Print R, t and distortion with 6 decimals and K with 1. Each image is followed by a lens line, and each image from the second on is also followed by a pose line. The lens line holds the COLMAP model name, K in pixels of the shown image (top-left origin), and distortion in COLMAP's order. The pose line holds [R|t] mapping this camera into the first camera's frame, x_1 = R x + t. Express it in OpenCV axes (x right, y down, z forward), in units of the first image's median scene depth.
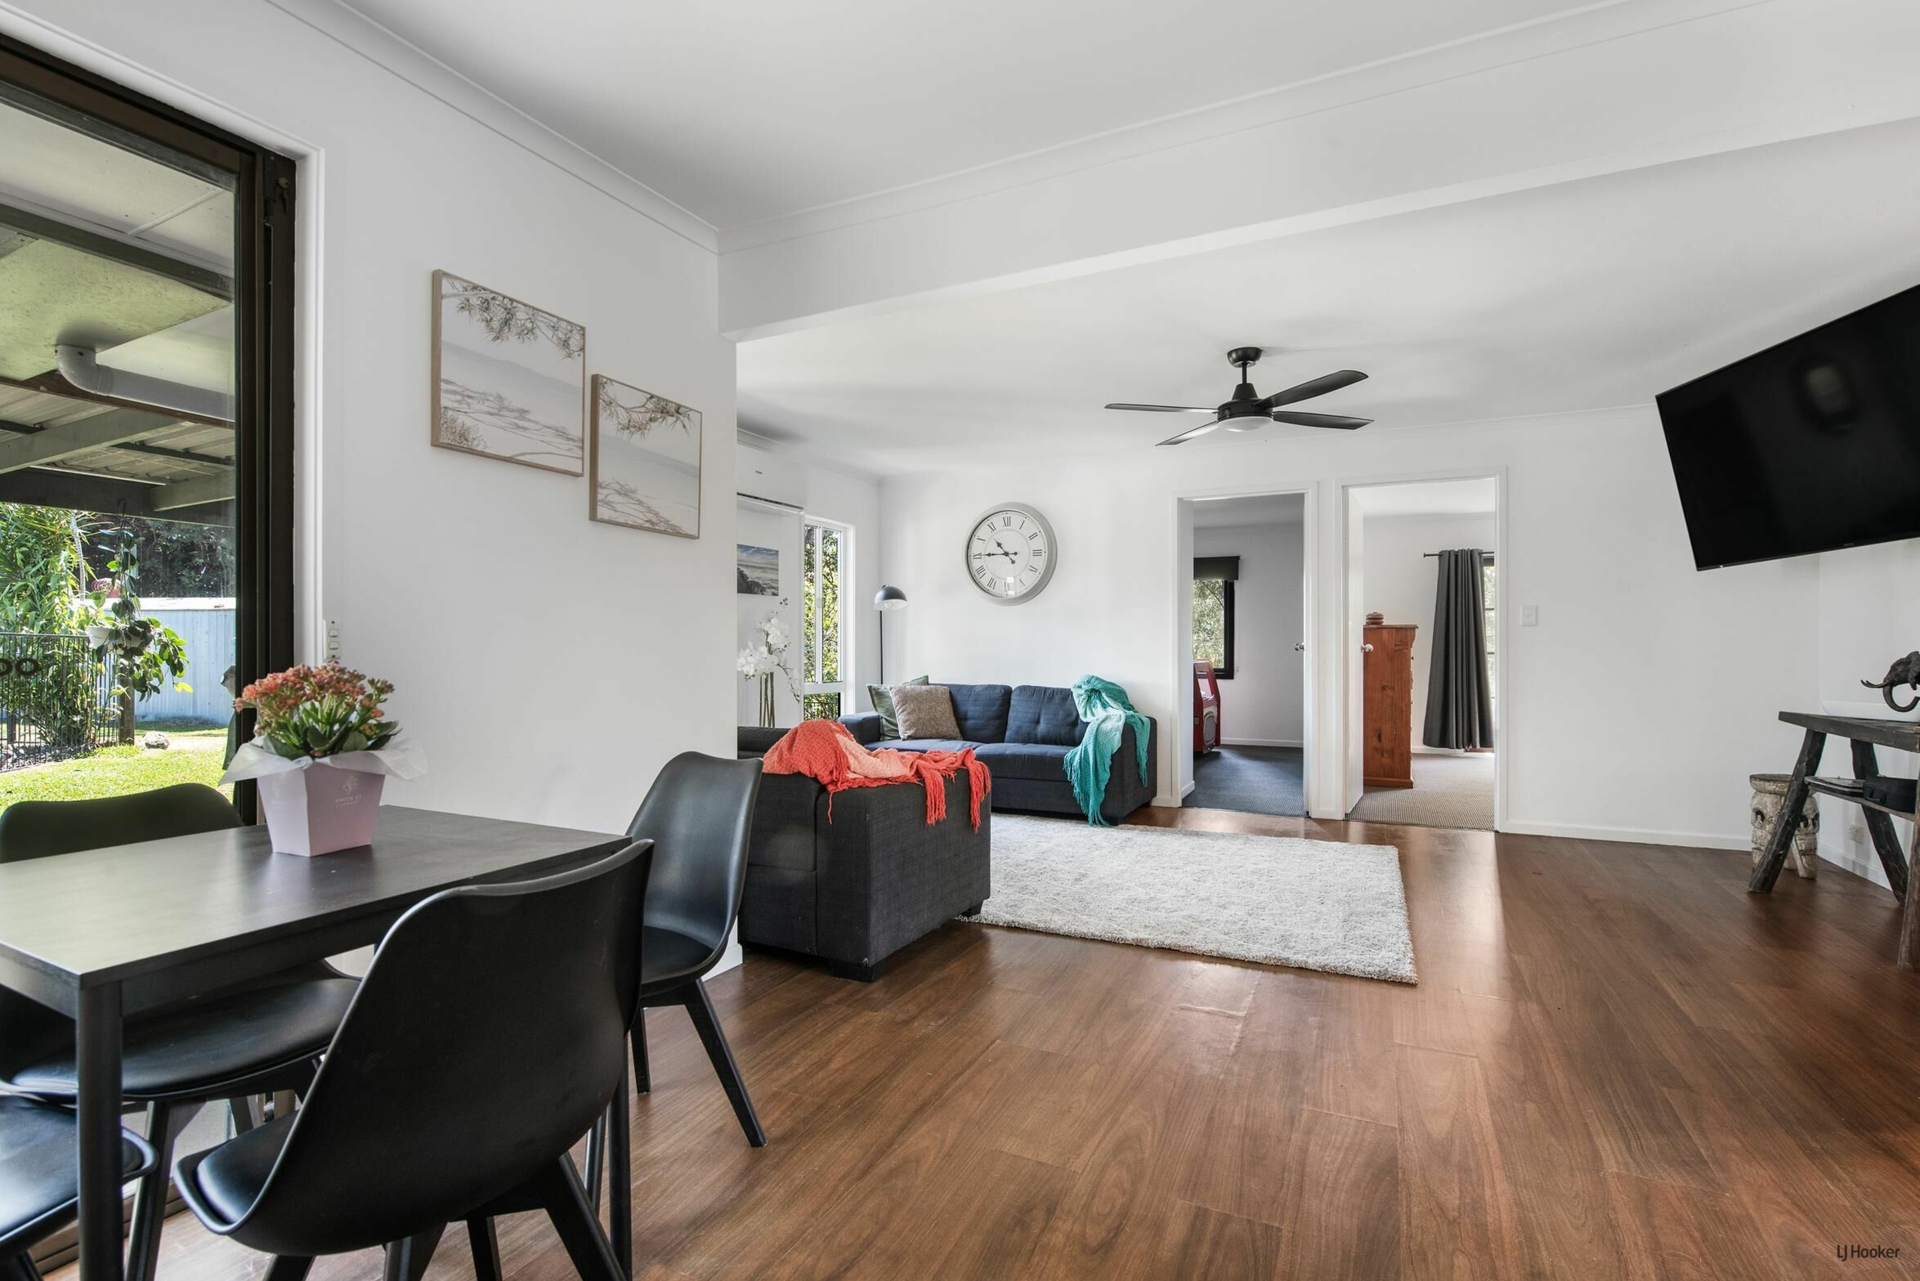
lens RADIAL K [[878.1, 0, 960.0], [0, 878.1, 640.5], [0, 0, 1]] dist [-0.000189, -0.000056]
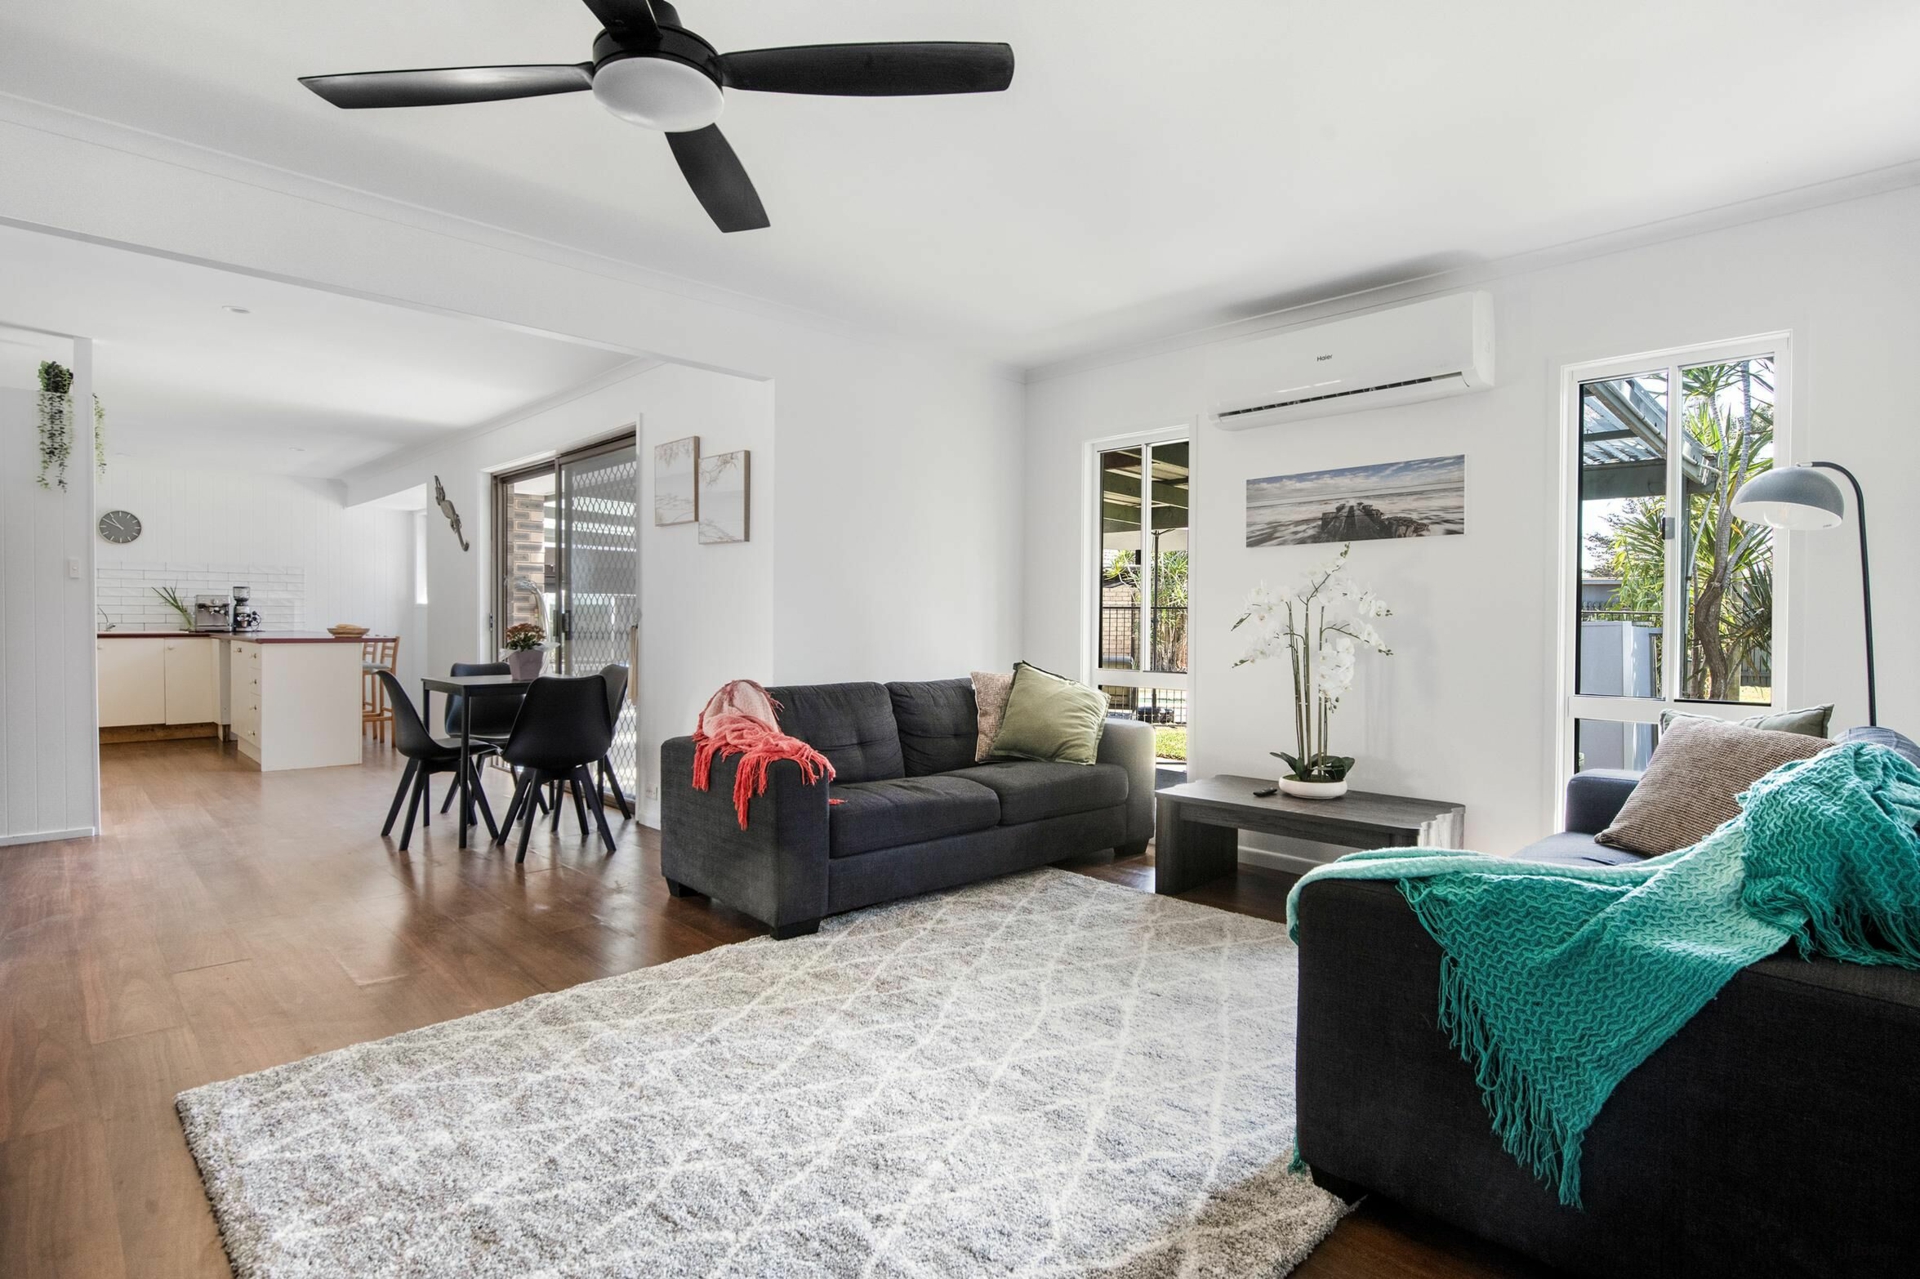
lens RADIAL K [[979.4, 0, 960.0], [0, 979.4, 639.5], [0, 0, 1]] dist [-0.003742, -0.000915]
pose [[-0.333376, 0.011698, -0.942721, 1.127365], [0.002379, 0.999930, 0.011567, 0.025045], [0.942791, 0.001614, -0.333381, 1.958886]]
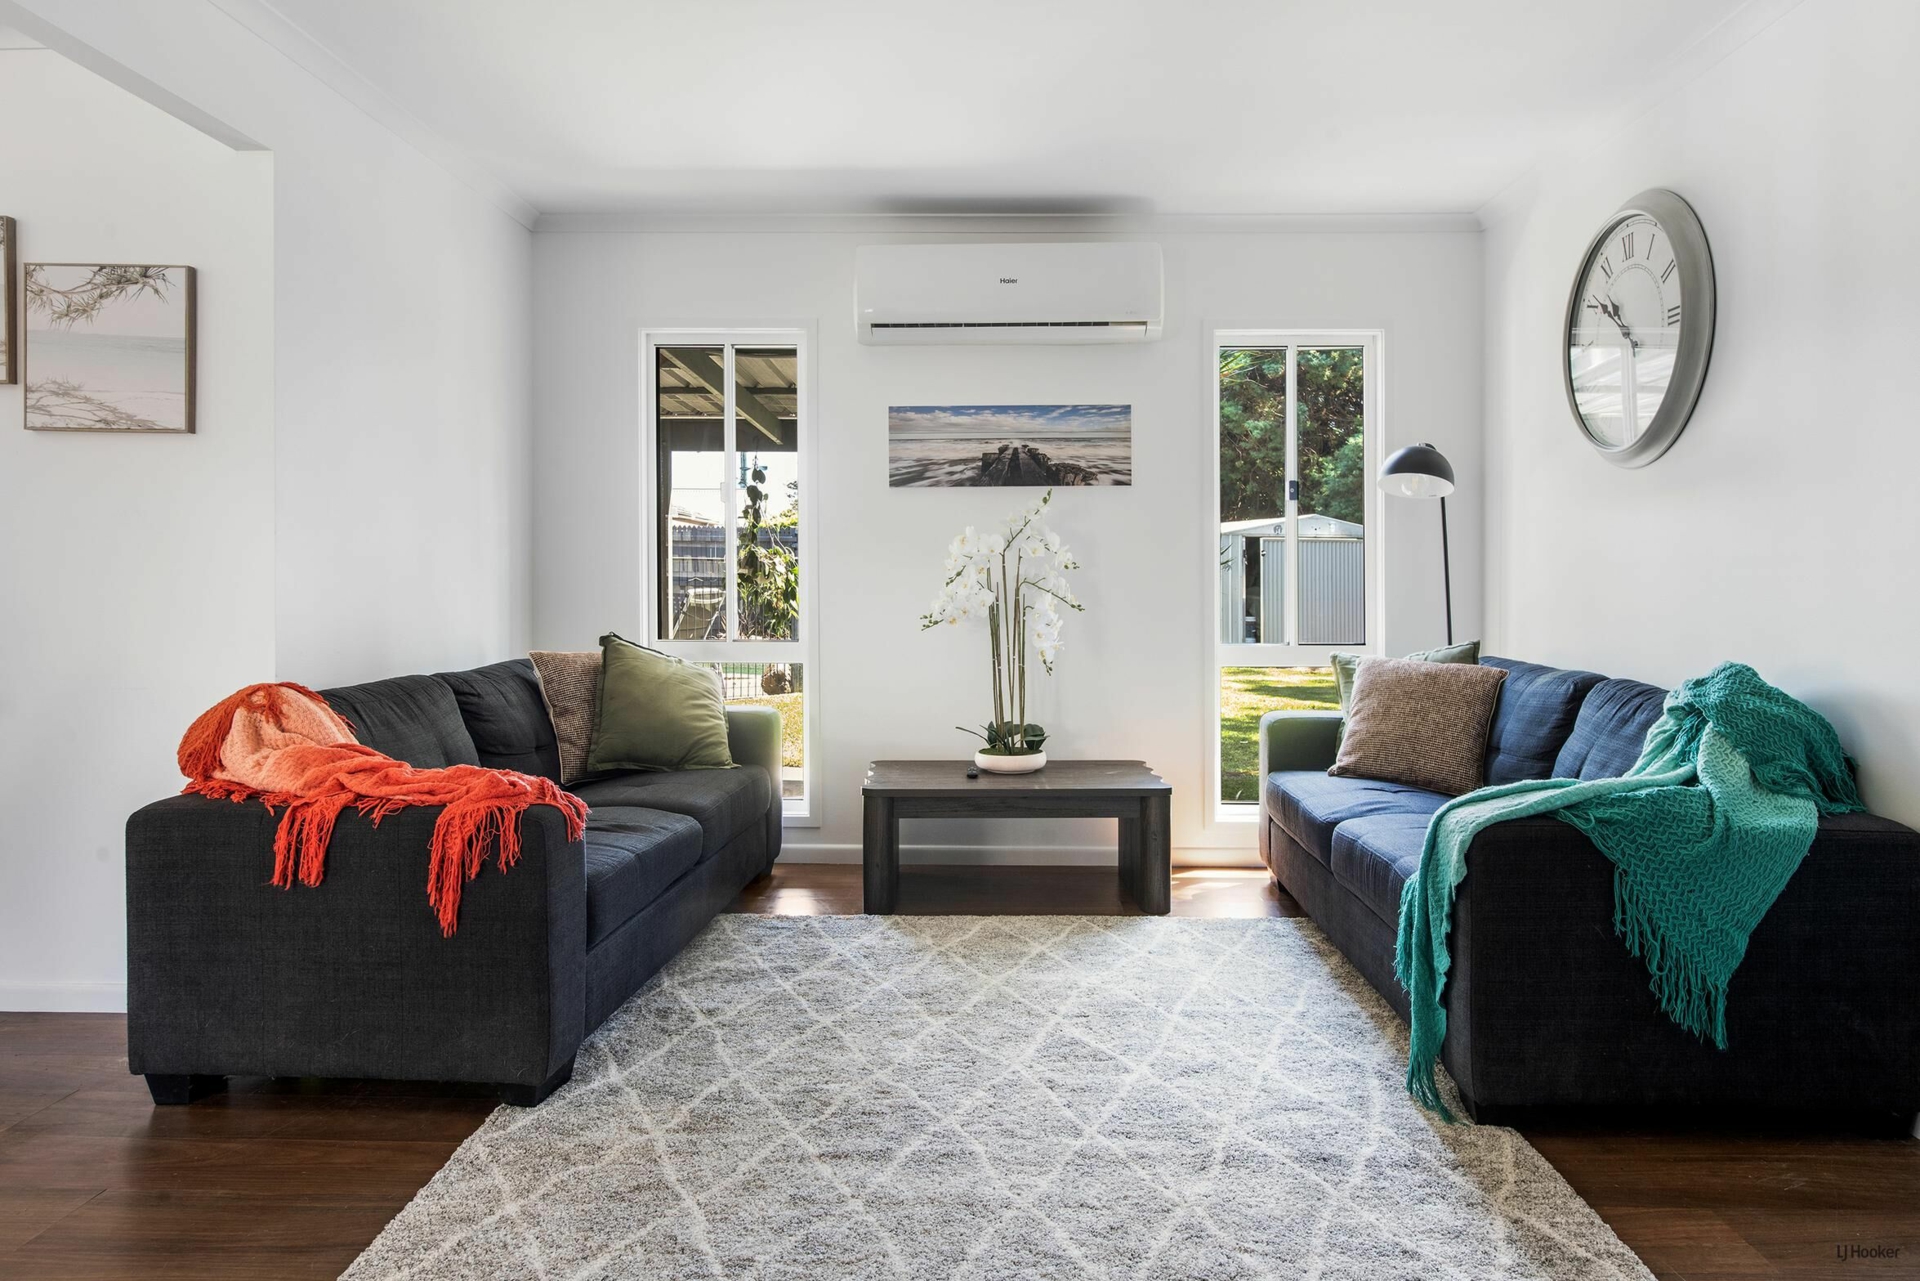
lens RADIAL K [[1233.6, 0, 996.9], [0, 1233.6, 586.2], [0, 0, 1]] dist [0.004440, -0.001586]
pose [[0.438070, 0.002496, -0.898937, 1.042775], [0.009967, 0.999921, 0.007633, 0.018453], [0.898886, -0.012304, 0.438011, 1.232340]]
